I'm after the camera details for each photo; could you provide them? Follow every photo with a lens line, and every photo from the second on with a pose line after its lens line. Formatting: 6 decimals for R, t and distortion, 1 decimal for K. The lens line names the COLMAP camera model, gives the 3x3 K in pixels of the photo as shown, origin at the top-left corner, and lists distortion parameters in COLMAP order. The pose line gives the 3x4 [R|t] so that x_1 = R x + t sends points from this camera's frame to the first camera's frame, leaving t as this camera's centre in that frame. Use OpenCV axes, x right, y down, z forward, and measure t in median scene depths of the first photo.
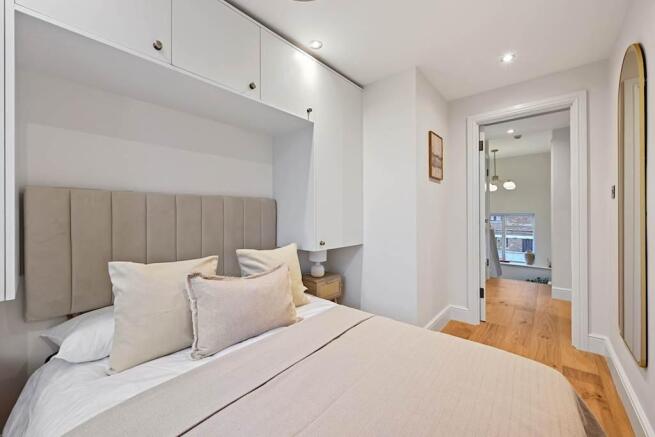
lens RADIAL K [[259.3, 0, 329.2], [0, 259.3, 215.1], [0, 0, 1]] dist [-0.001489, -0.000654]
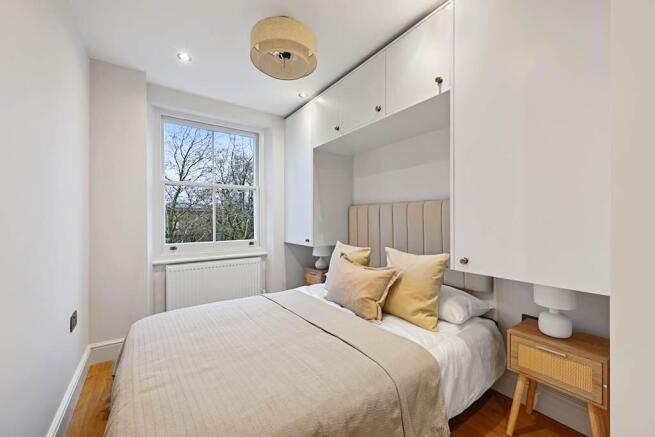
lens RADIAL K [[259.3, 0, 330.1], [0, 259.3, 217.5], [0, 0, 1]] dist [-0.001489, -0.000654]
pose [[-0.243882, 0.005101, -0.969791, 0.884342], [0.006941, 0.999970, 0.003514, -0.010786], [0.969780, -0.005874, -0.243910, 1.051729]]
